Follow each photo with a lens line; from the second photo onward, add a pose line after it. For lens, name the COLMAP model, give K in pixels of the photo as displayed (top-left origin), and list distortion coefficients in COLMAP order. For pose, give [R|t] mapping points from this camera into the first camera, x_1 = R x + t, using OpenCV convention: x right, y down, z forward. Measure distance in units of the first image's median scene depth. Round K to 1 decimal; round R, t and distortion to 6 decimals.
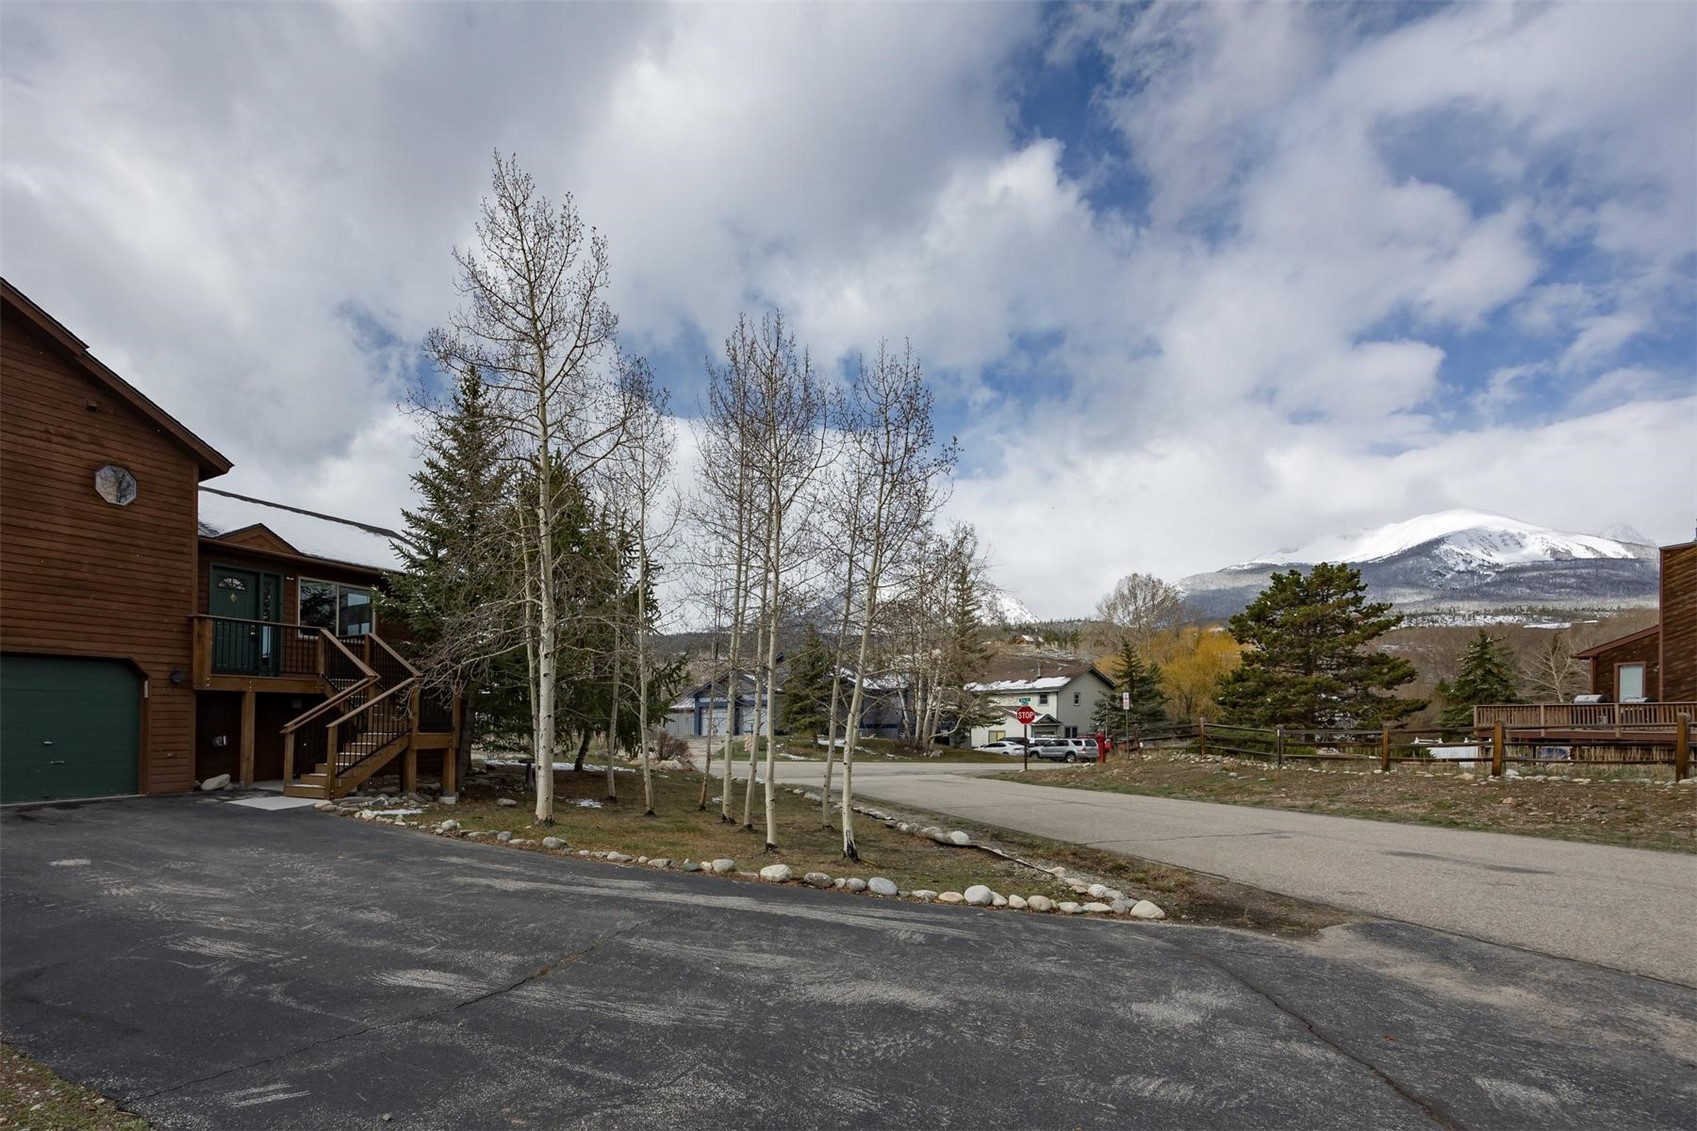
lens RADIAL K [[671.9, 0, 848.5], [0, 671.9, 565.5], [0, 0, 1]] dist [0.000851, 0.000126]
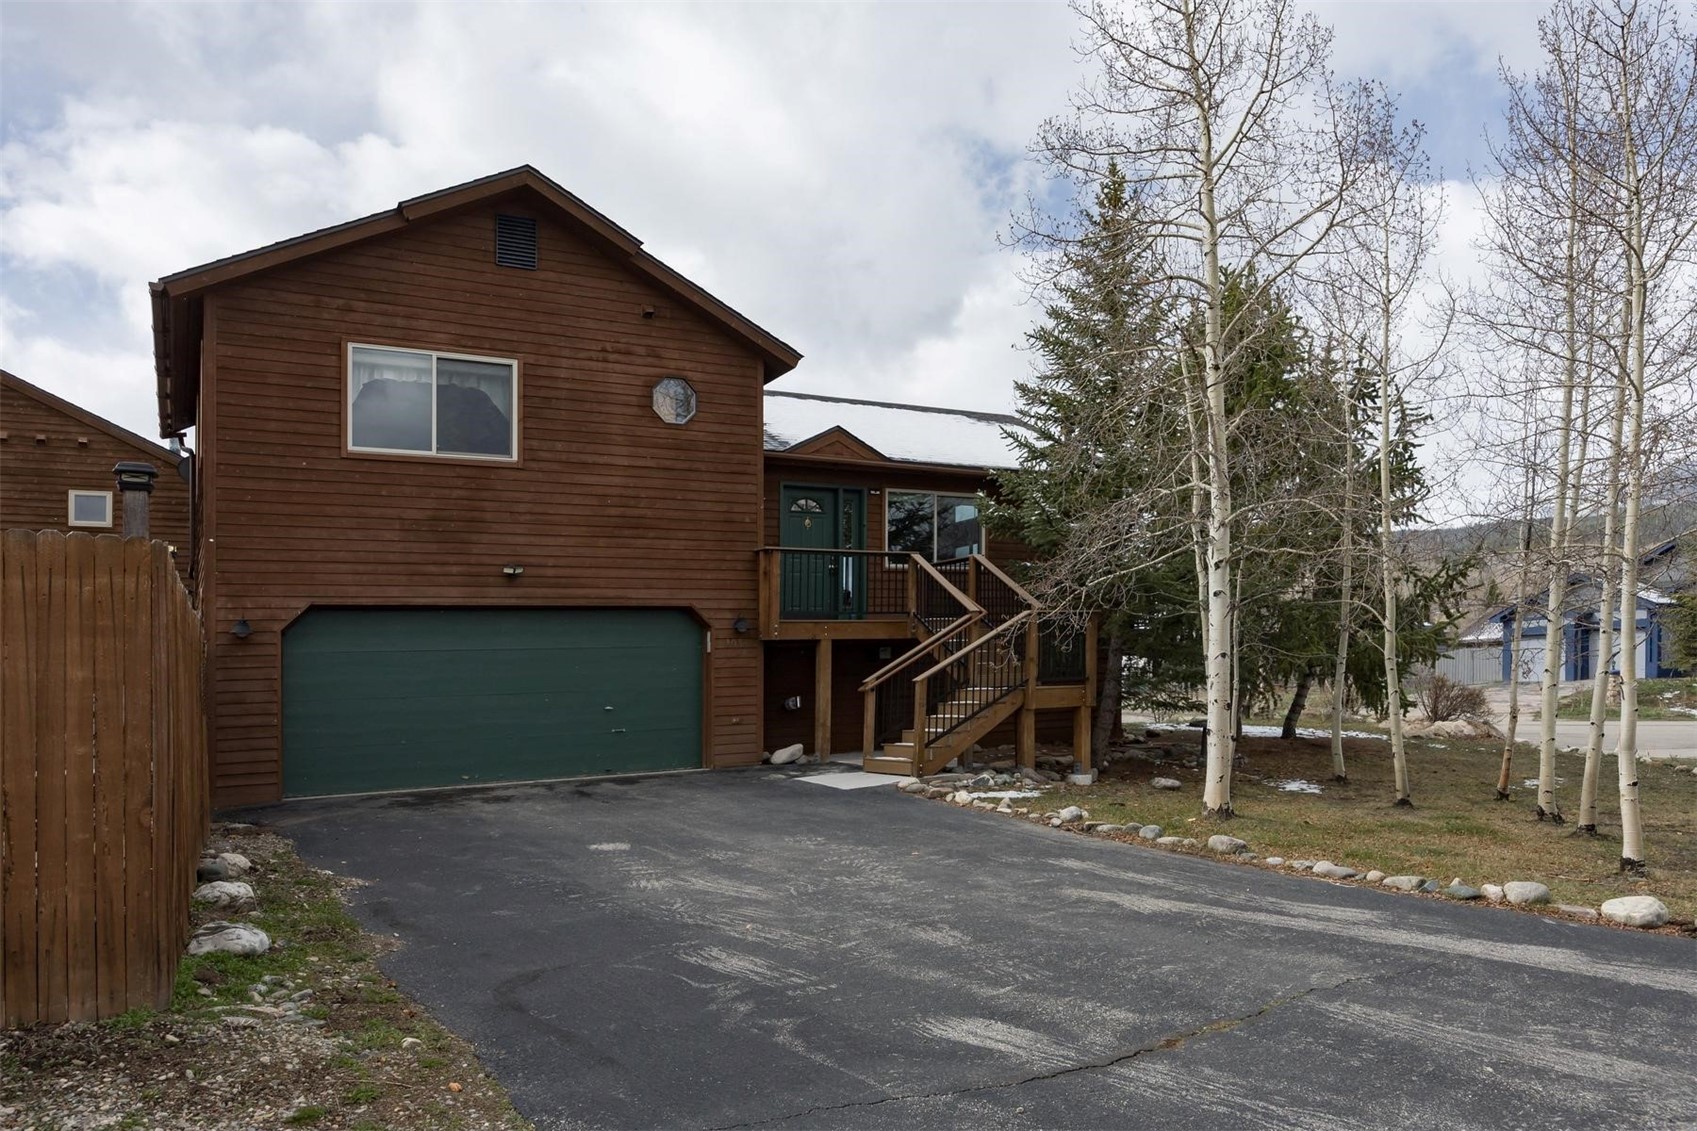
lens RADIAL K [[1342.0, 0, 848.5], [0, 1342.0, 565.5], [0, 0, 1]] dist [-0.006118, 0.005923]
pose [[0.849342, -0.074952, -0.522494, -0.079449], [0.168907, 0.976412, 0.134500, -0.089938], [0.500088, -0.202489, 0.841968, -0.230232]]
